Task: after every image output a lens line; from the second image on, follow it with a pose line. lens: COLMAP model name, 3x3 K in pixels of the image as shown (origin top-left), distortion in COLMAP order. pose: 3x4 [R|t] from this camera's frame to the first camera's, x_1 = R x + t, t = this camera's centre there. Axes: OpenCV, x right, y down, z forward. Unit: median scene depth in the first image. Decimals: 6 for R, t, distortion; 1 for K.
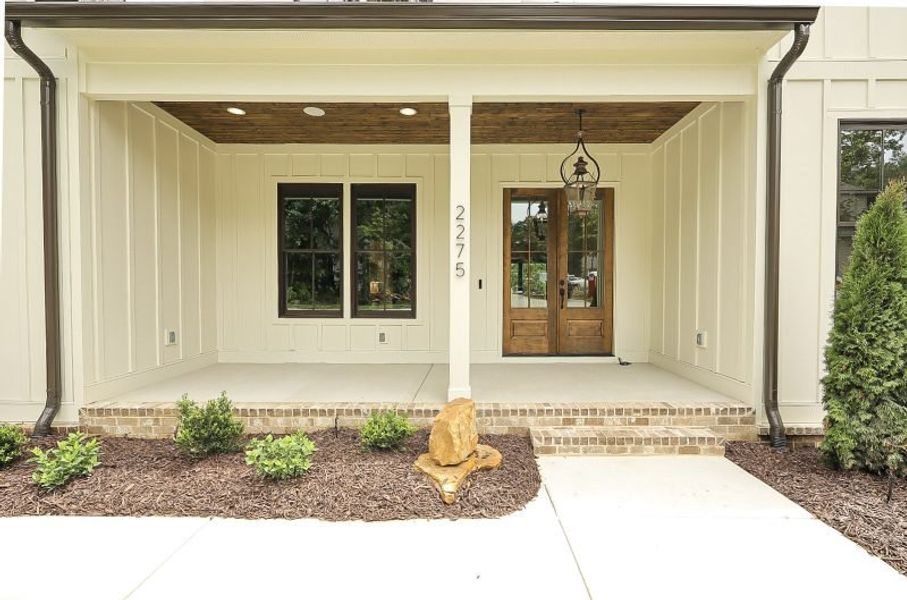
lens RADIAL K [[425.3, 0, 459.0], [0, 425.3, 303.2], [0, 0, 1]] dist [-0.005710, 0.000399]
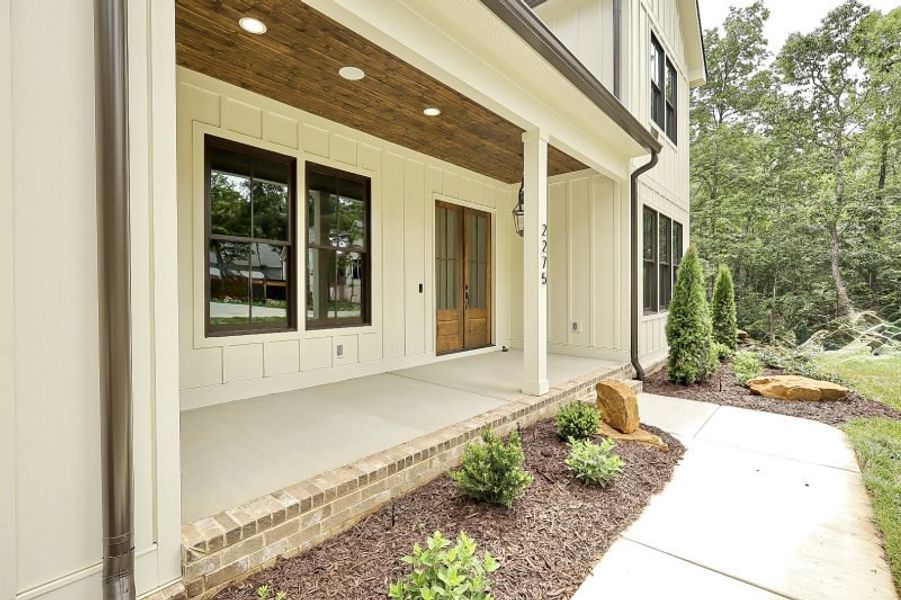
lens RADIAL K [[415.0, 0, 454.3], [0, 415.0, 296.8], [0, 0, 1]] dist [-0.010374, -0.000721]
pose [[0.645347, -0.009392, 0.763832, -0.763698], [0.019226, 0.999807, -0.003950, -0.021414], [-0.763648, 0.017234, 0.645403, 0.333859]]
